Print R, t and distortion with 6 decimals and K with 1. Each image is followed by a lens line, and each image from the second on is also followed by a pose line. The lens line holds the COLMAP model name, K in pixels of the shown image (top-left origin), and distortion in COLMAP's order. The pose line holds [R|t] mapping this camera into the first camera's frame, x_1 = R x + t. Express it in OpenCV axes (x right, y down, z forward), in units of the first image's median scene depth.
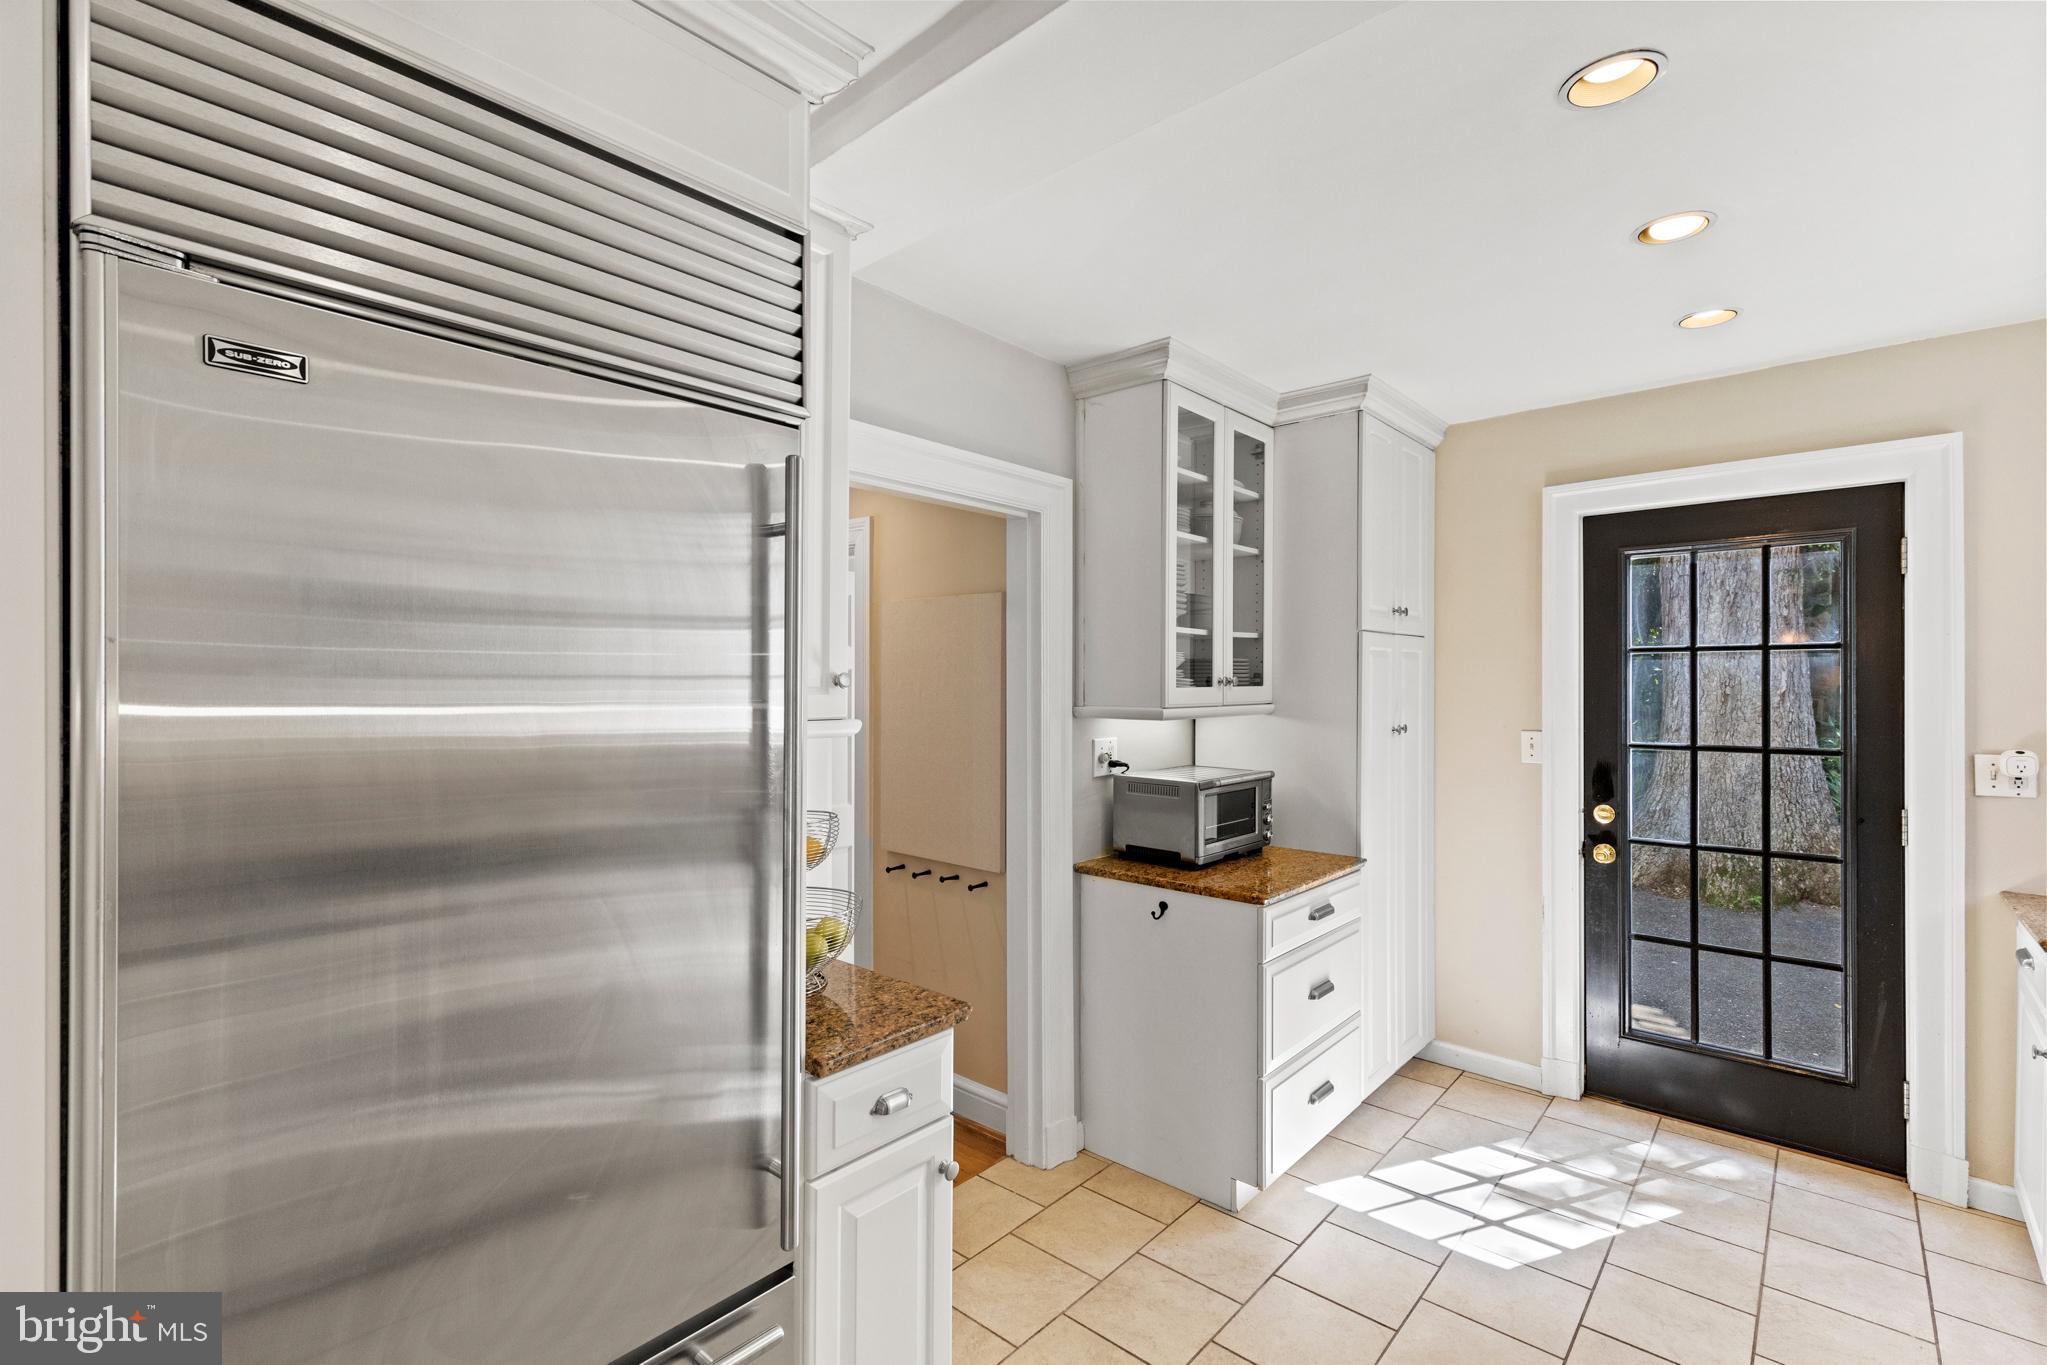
lens RADIAL K [[924.6, 0, 1032.1], [0, 924.6, 686.3], [0, 0, 1]] dist [0.002303, 0.001397]
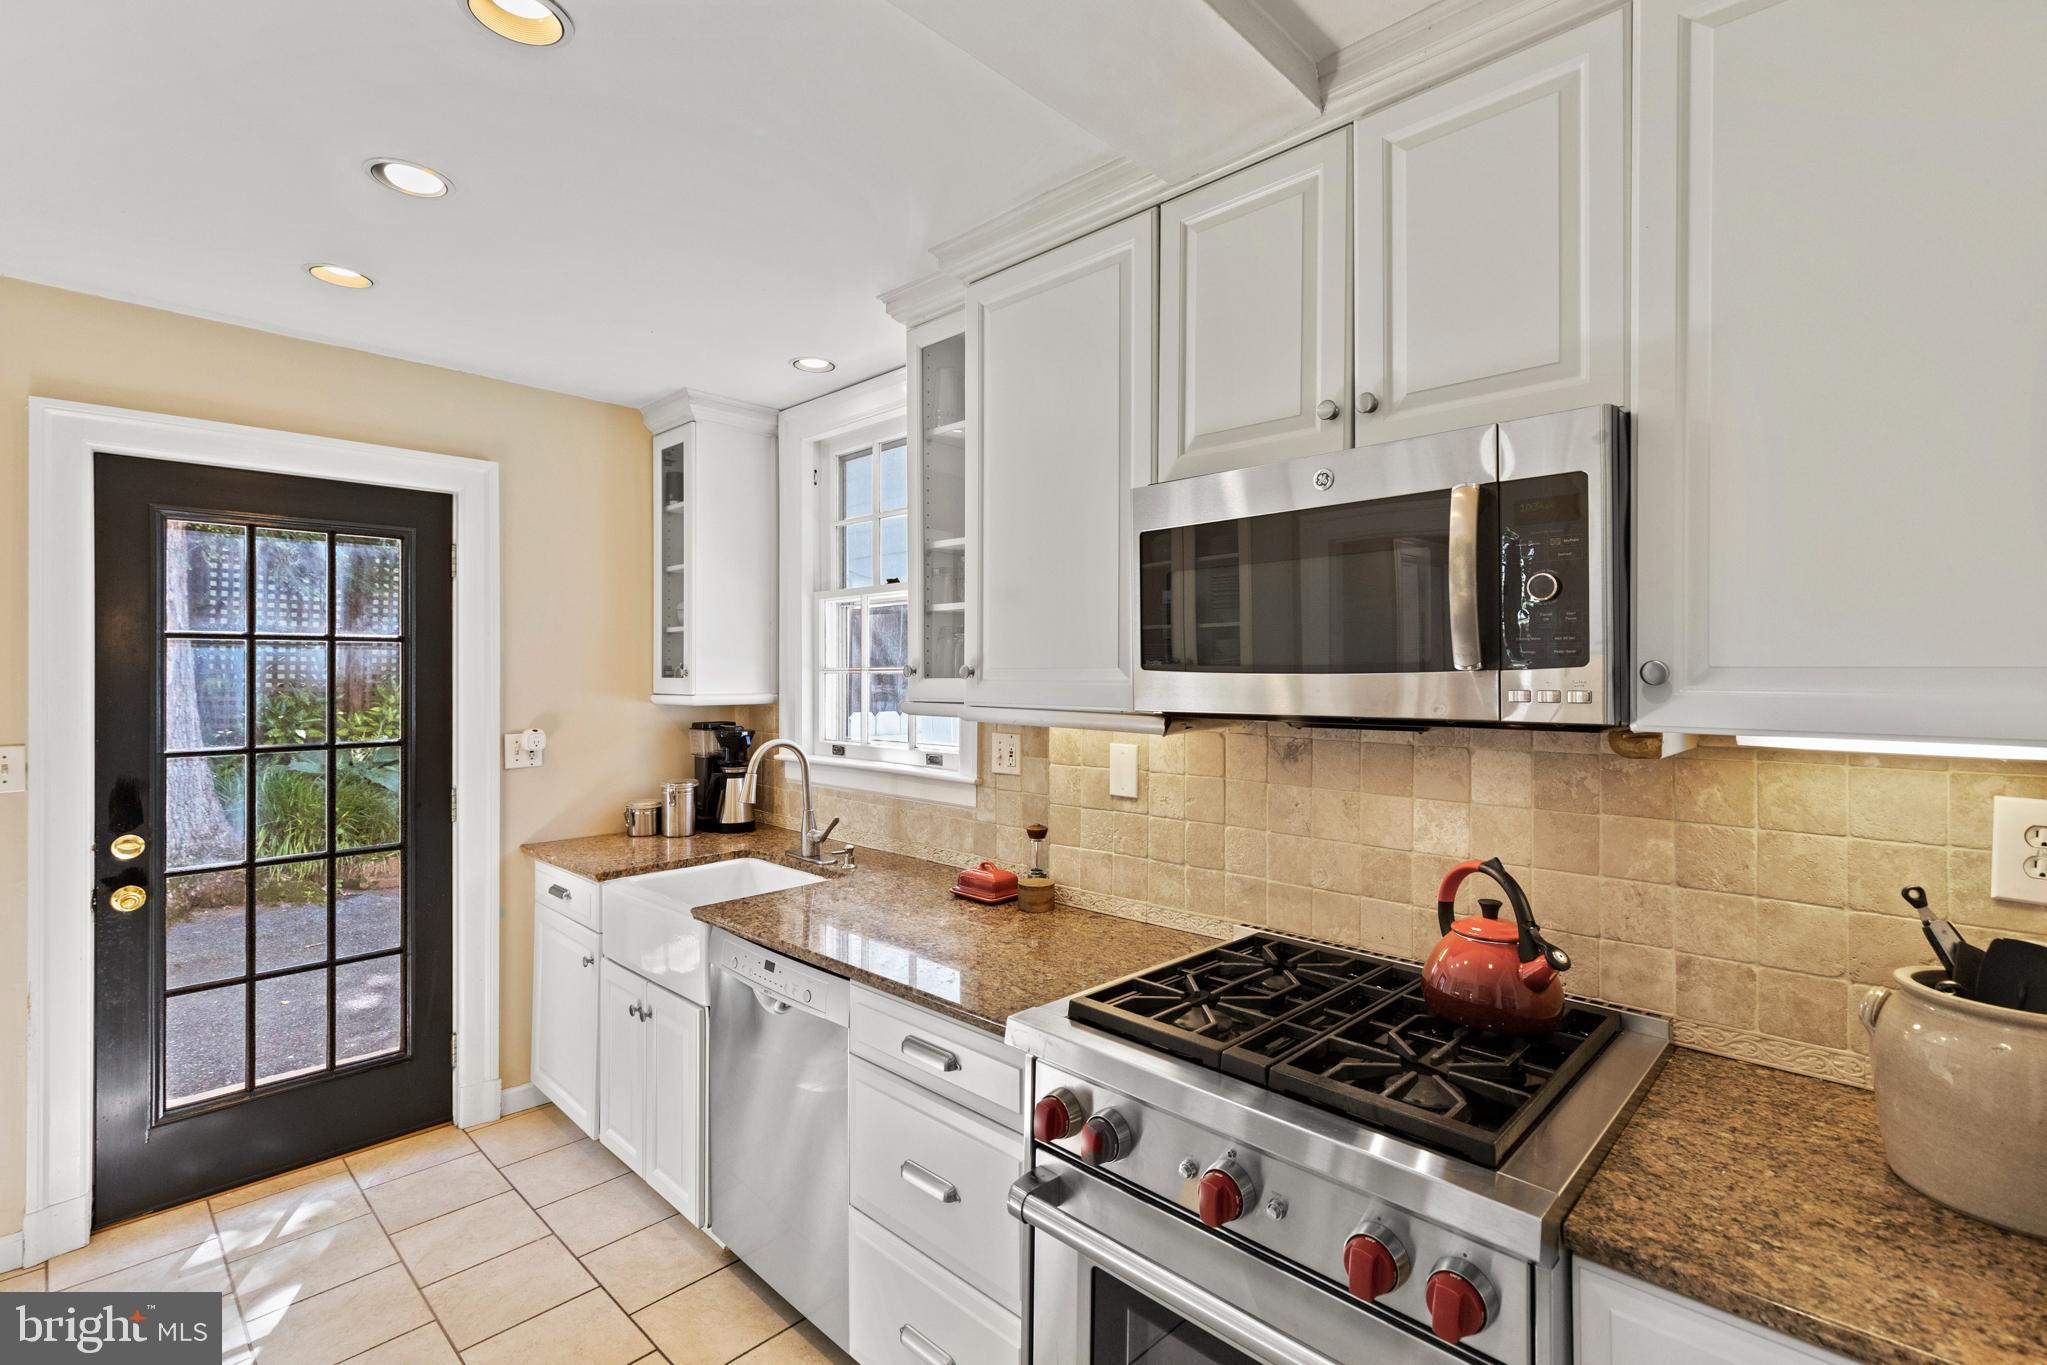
lens RADIAL K [[924.6, 0, 1037.6], [0, 924.6, 666.5], [0, 0, 1]] dist [0.002303, 0.001397]
pose [[0.027232, 0.007530, 0.999601, -0.143693], [0.004076, 0.999962, -0.007644, -0.002306], [-0.999621, 0.004283, 0.027200, 0.253151]]
